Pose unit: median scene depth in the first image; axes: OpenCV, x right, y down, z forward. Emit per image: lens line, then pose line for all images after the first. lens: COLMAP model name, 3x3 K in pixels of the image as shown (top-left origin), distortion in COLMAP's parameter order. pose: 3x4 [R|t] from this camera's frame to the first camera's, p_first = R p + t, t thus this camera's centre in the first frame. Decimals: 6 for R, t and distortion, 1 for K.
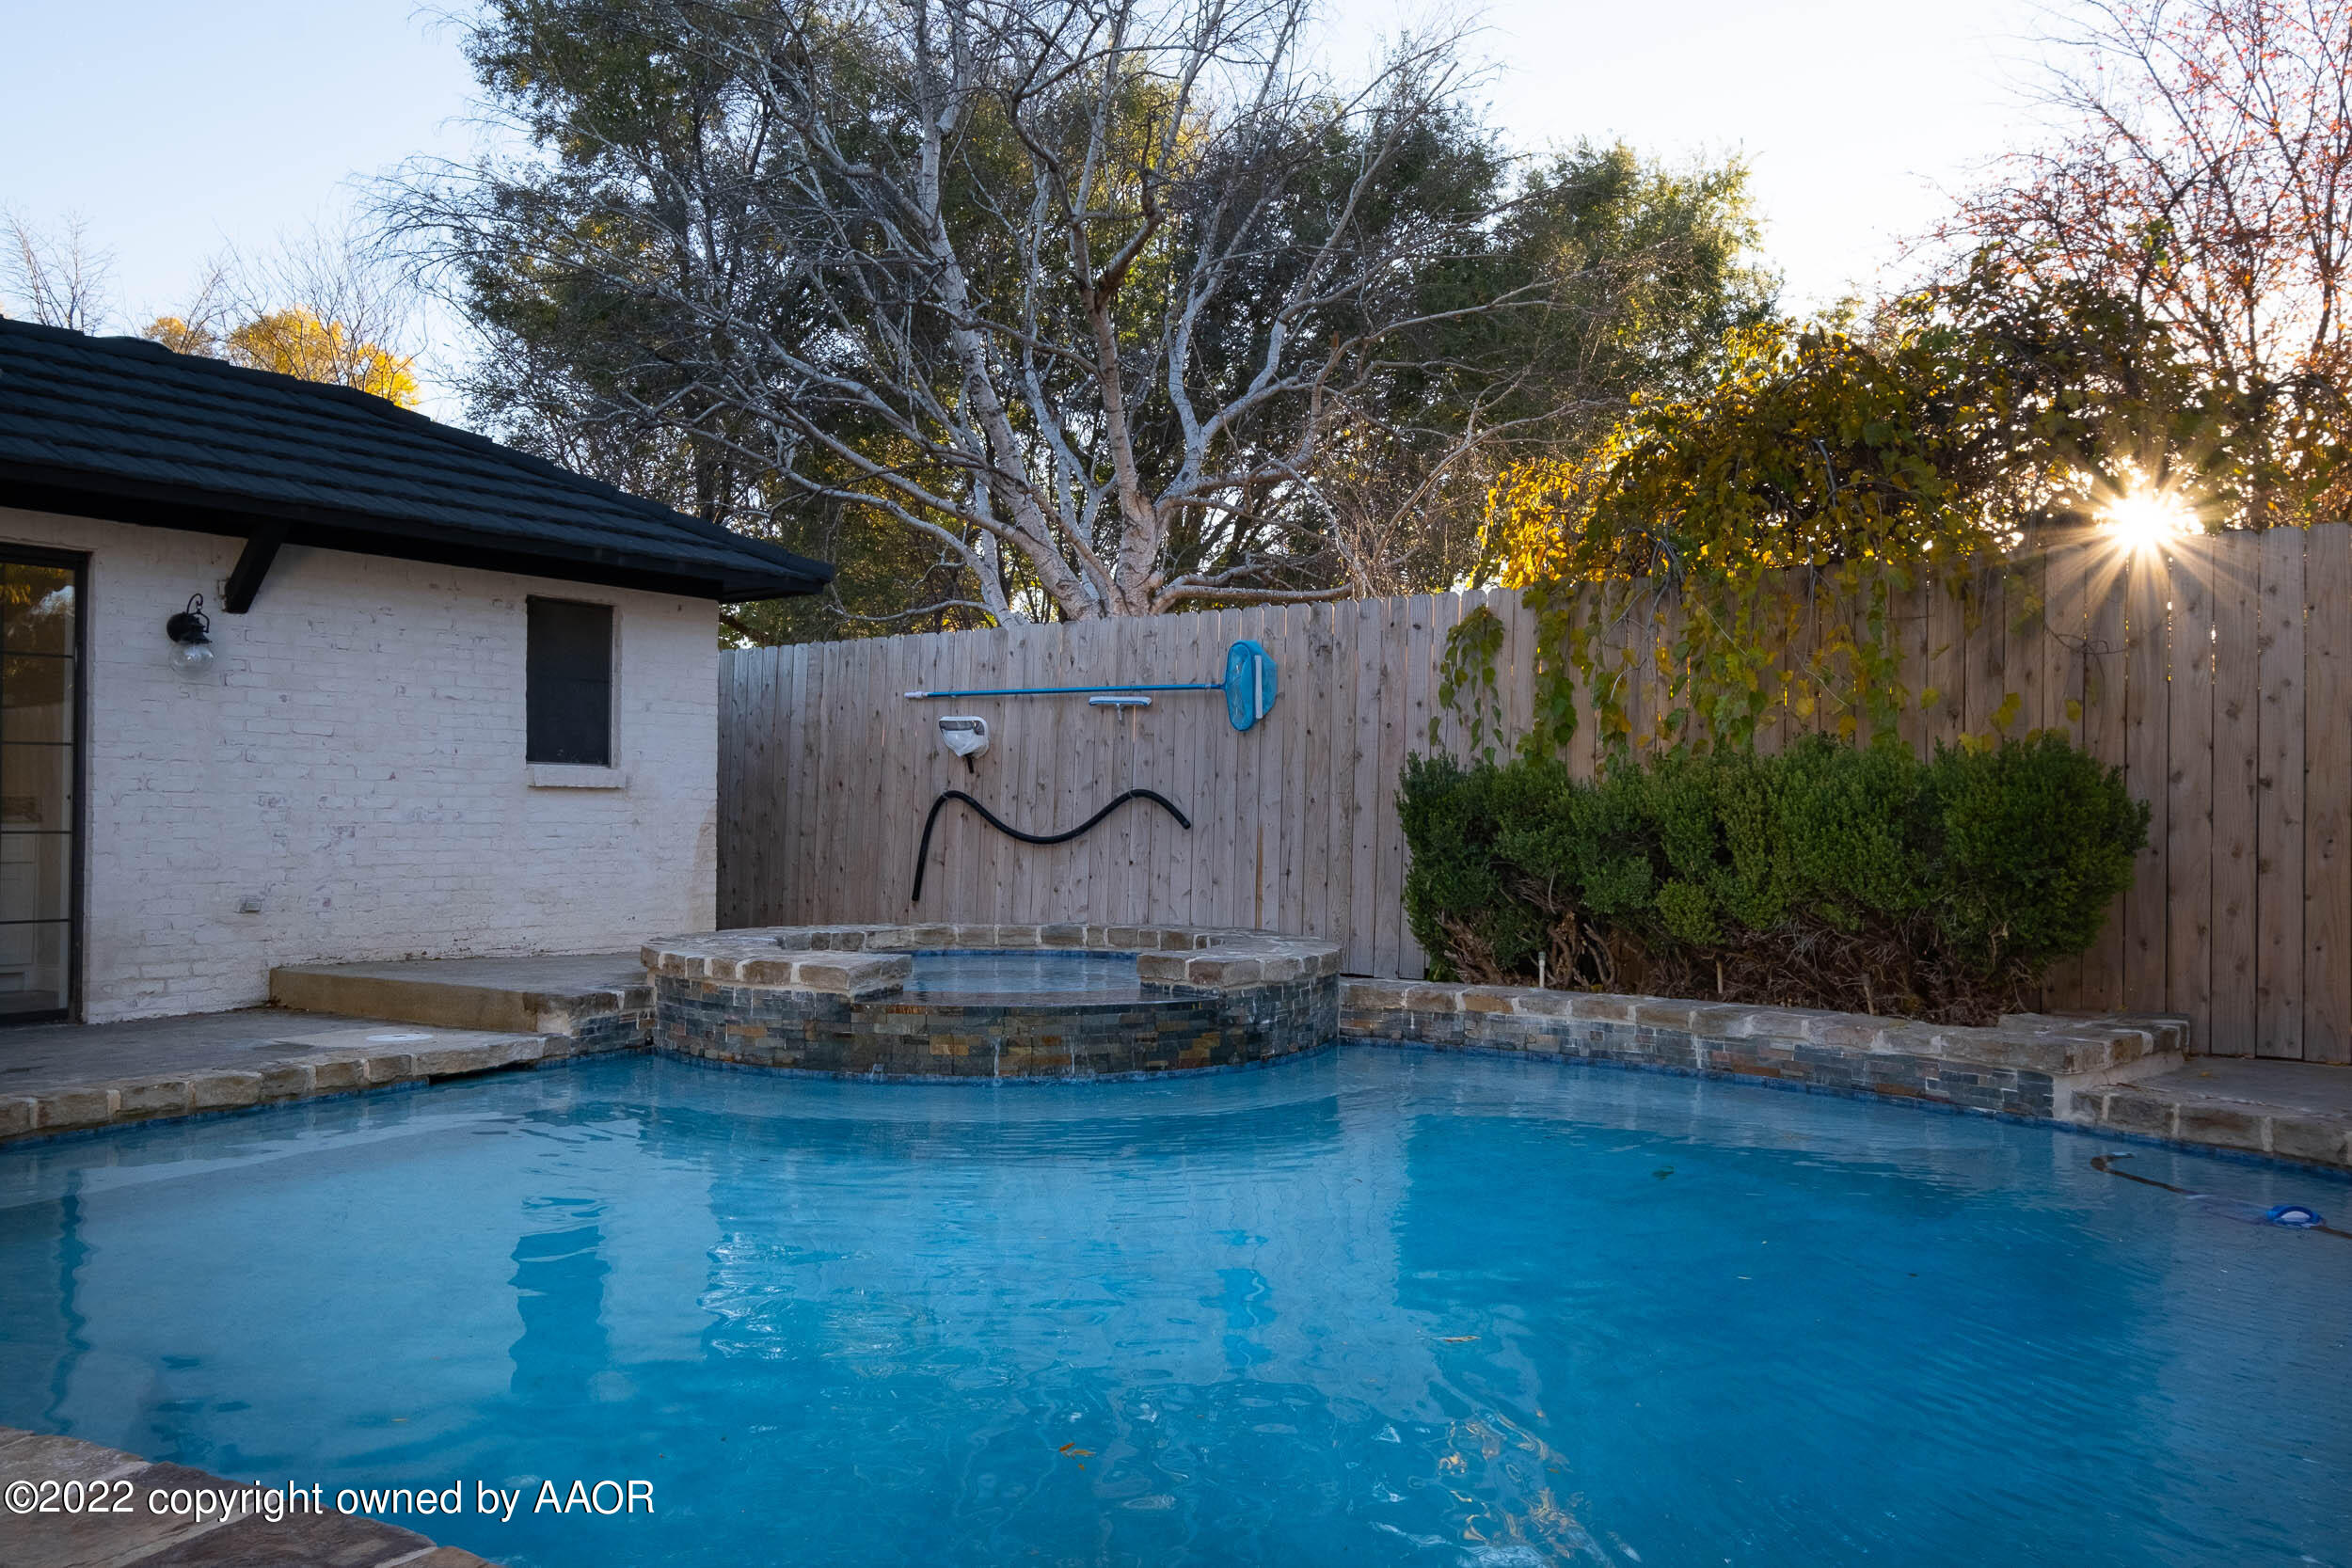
lens RADIAL K [[1820.0, 0, 1206.0], [0, 1820.0, 783.0], [0, 0, 1]] dist [0.000180, -0.002810]
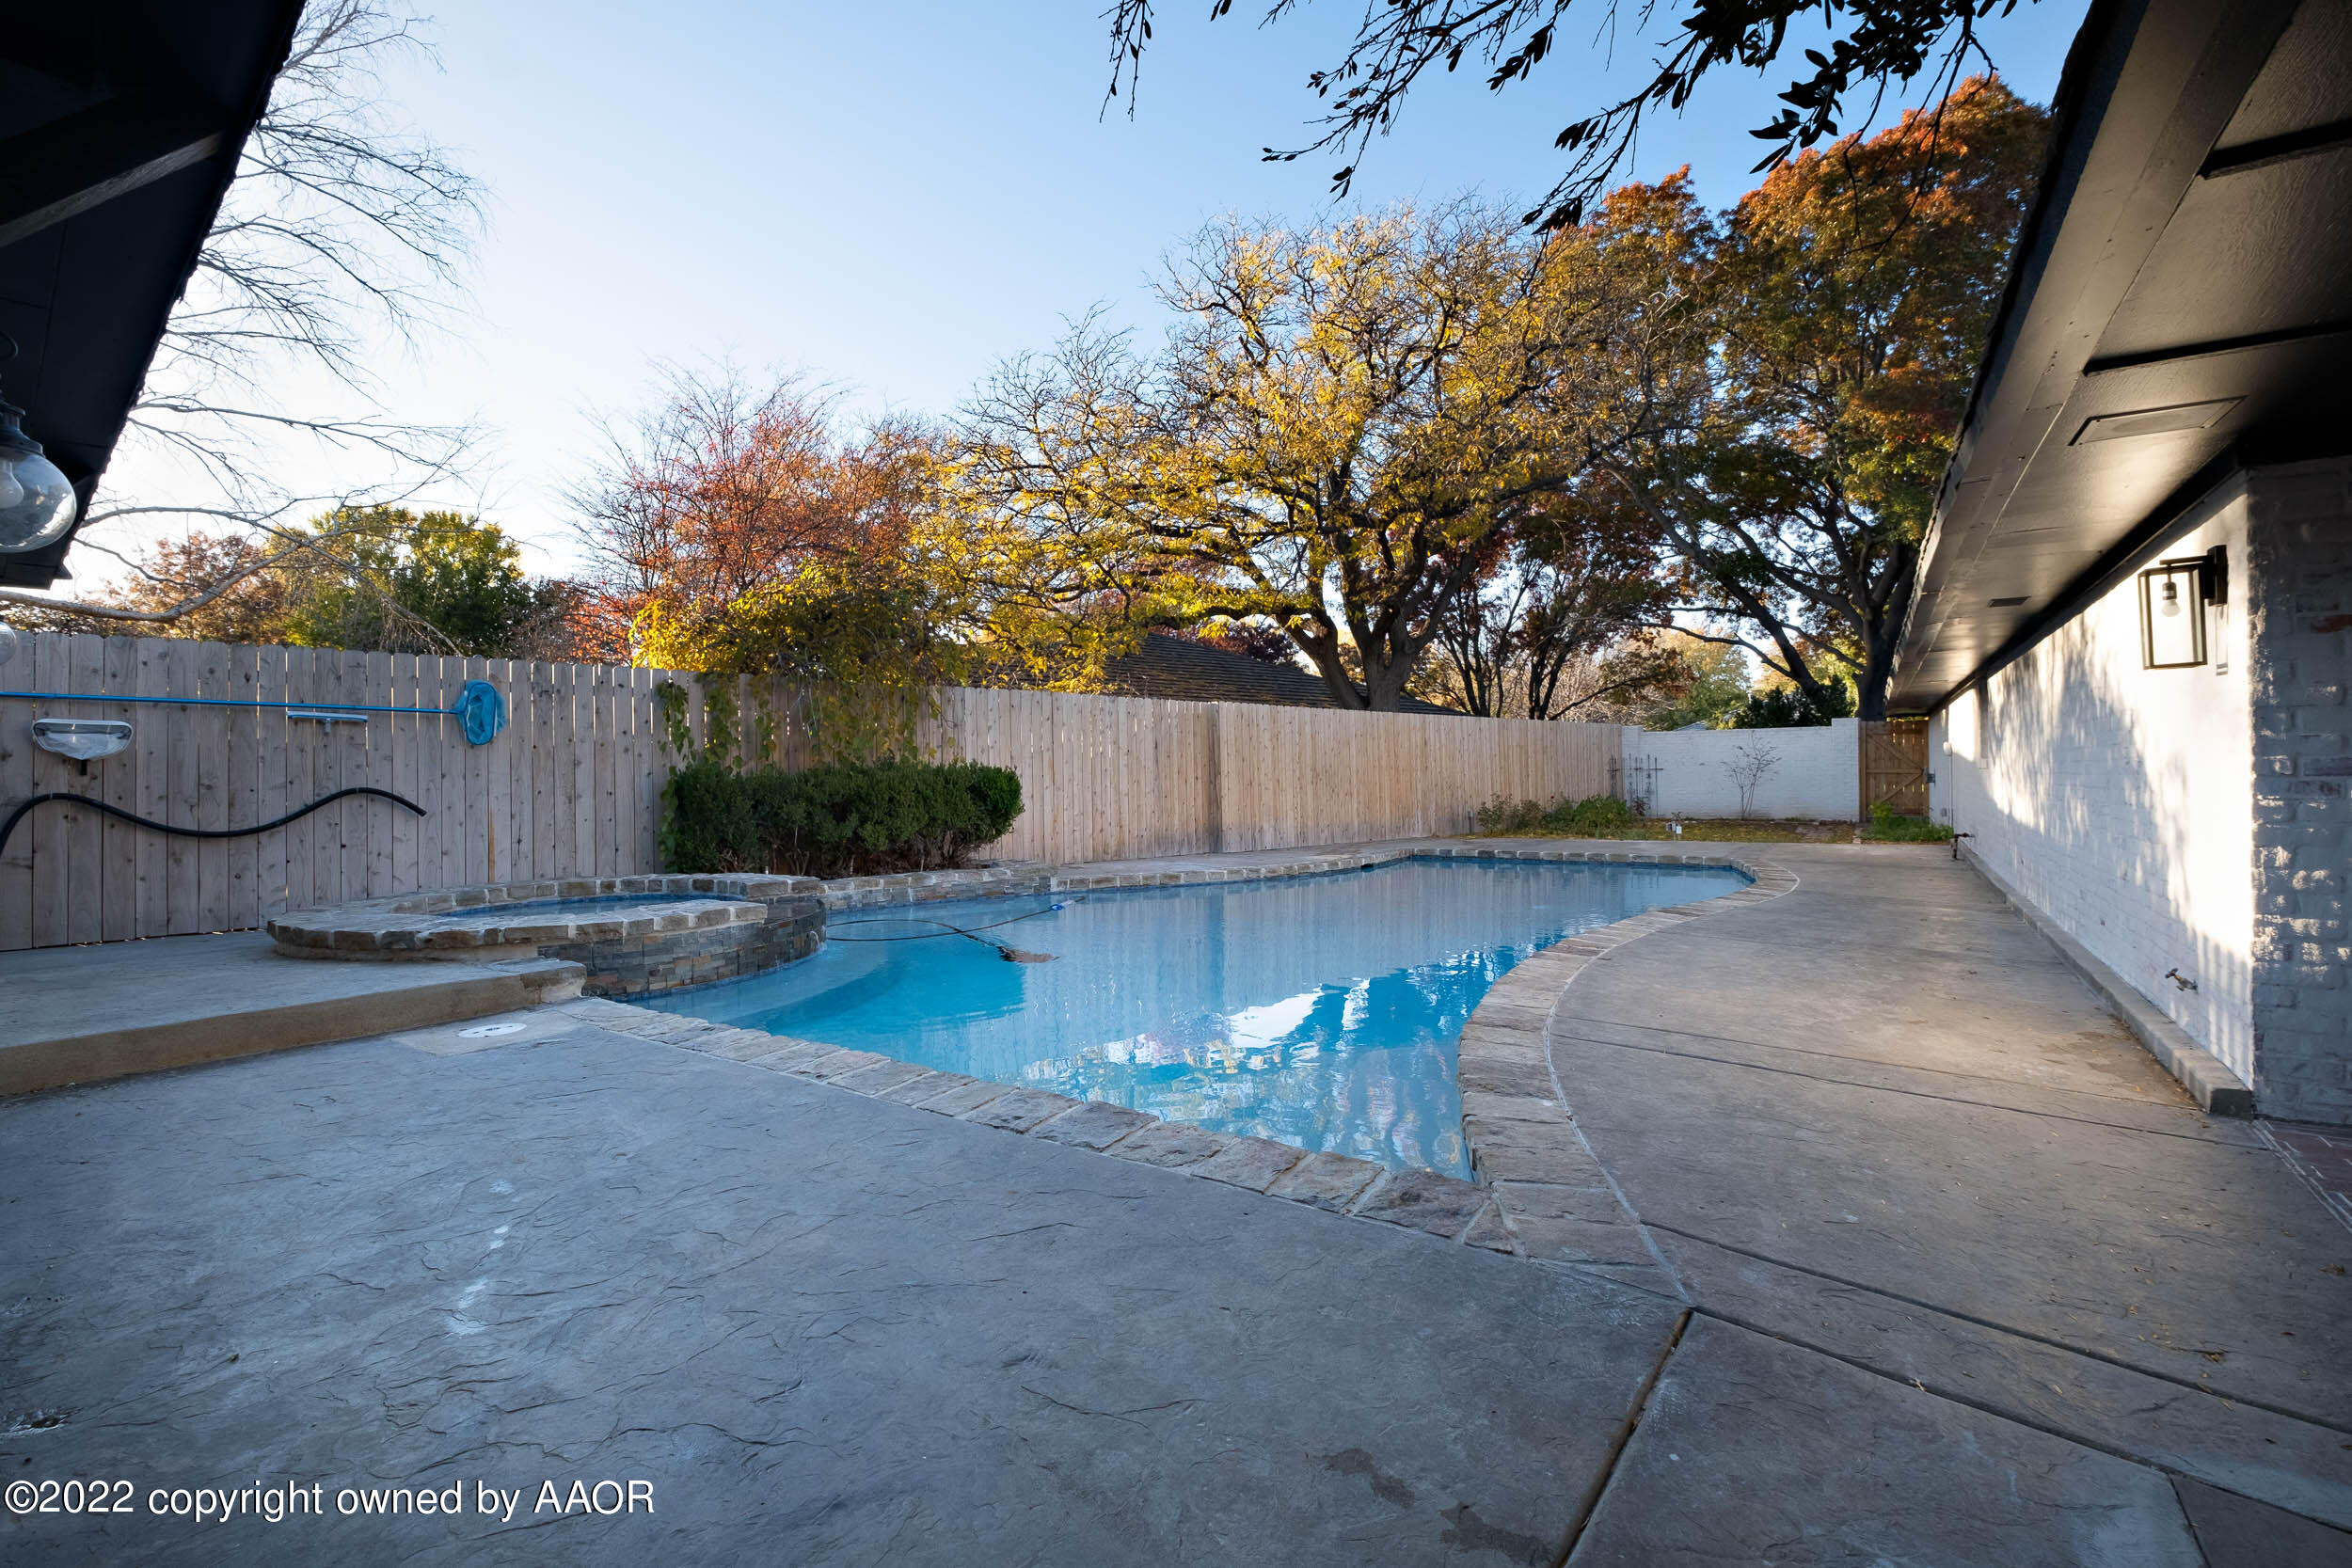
lens RADIAL K [[1049.7, 0, 1167.6], [0, 1049.7, 777.1], [0, 0, 1]] dist [0.000981, 0.000089]
pose [[0.109906, -0.014451, 0.993837, -0.789069], [-0.006535, 0.999862, 0.015261, -0.020958], [-0.993921, -0.008172, 0.109796, 0.397340]]
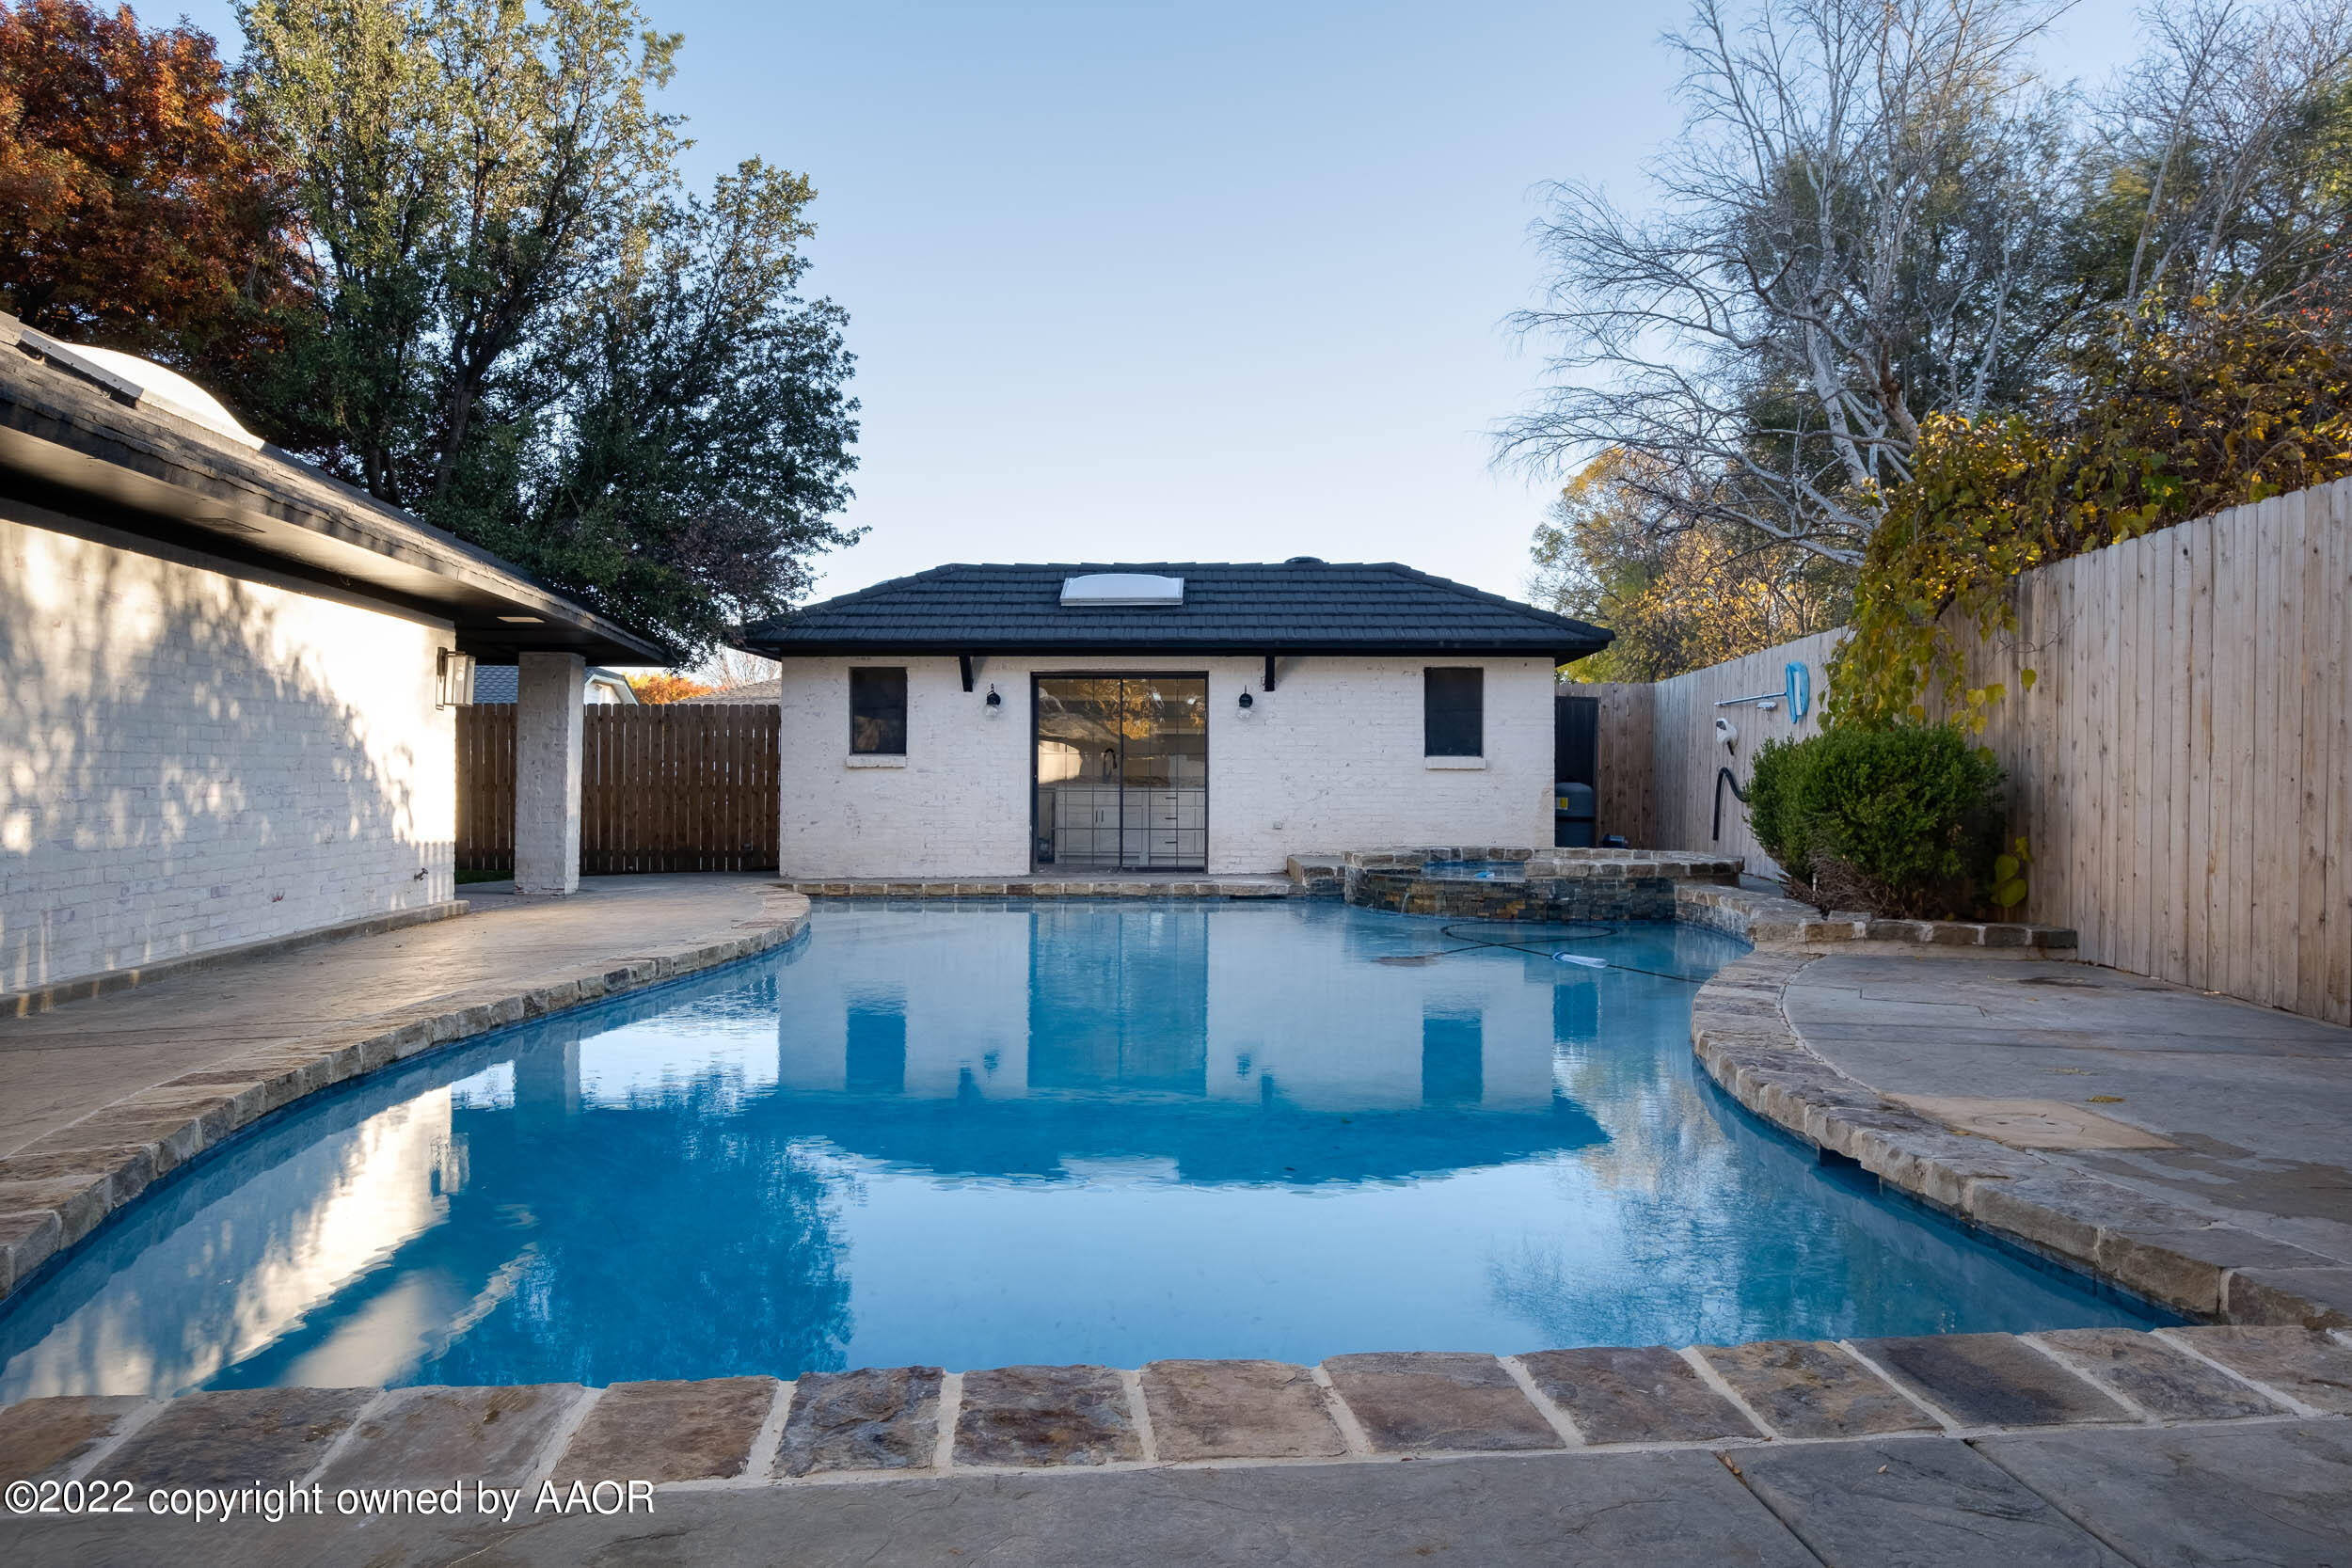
lens RADIAL K [[1543.5, 0, 1166.8], [0, 1543.5, 790.6], [0, 0, 1]] dist [-0.004726, 0.003217]
pose [[0.536855, -0.000624, -0.843674, 0.841258], [0.016624, 0.999813, 0.009839, 0.004460], [0.843511, -0.019307, 0.536765, -0.089077]]
